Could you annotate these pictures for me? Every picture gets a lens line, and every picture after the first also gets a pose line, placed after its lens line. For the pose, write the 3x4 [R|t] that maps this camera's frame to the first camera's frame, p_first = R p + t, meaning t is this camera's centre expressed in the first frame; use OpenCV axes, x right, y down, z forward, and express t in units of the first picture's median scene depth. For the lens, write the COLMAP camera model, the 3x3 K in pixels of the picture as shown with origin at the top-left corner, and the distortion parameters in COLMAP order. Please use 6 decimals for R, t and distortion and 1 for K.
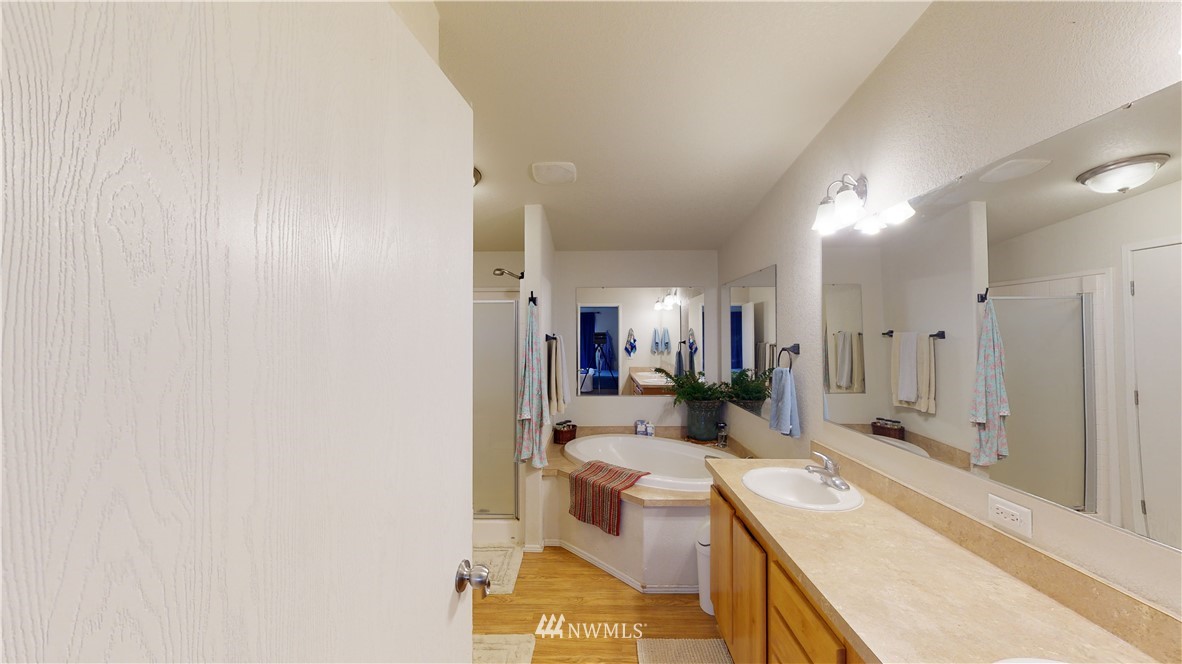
lens RADIAL K [[433.1, 0, 591.3], [0, 433.1, 333.8], [0, 0, 1]] dist [-0.000407, 0.000107]
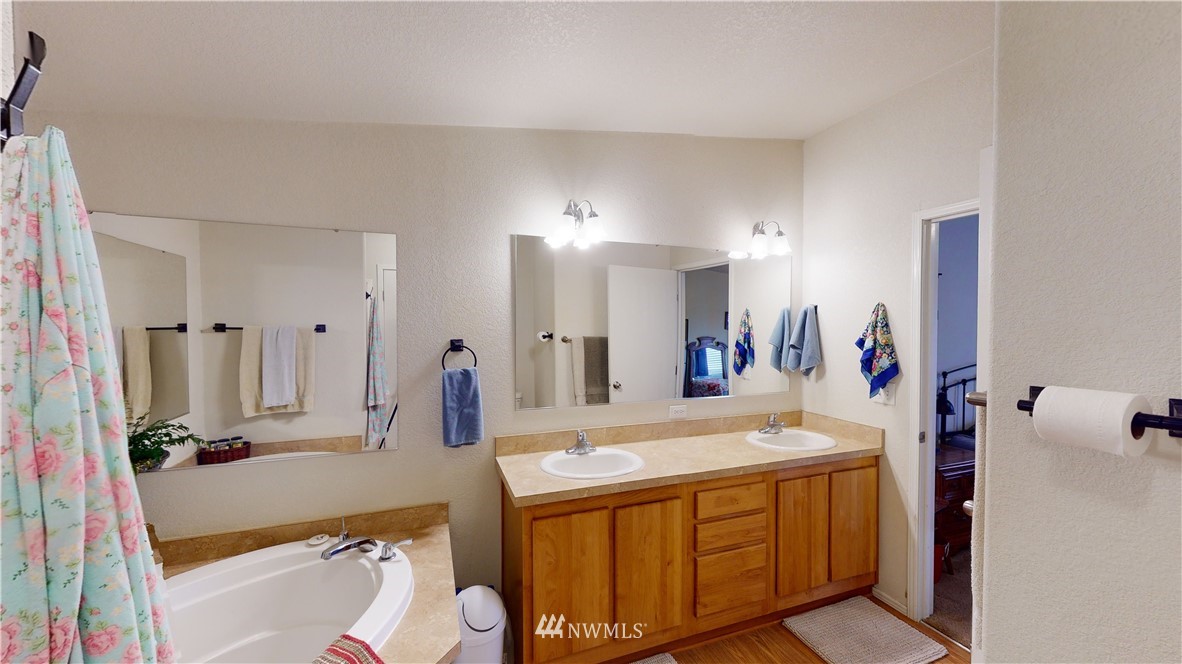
lens RADIAL K [[433.1, 0, 591.3], [0, 433.1, 333.8], [0, 0, 1]] dist [-0.000407, 0.000107]
pose [[-0.370693, -0.015601, 0.928624, -0.480456], [0.000954, 0.999852, 0.017178, -0.003057], [-0.928755, 0.007253, -0.370624, 1.208895]]
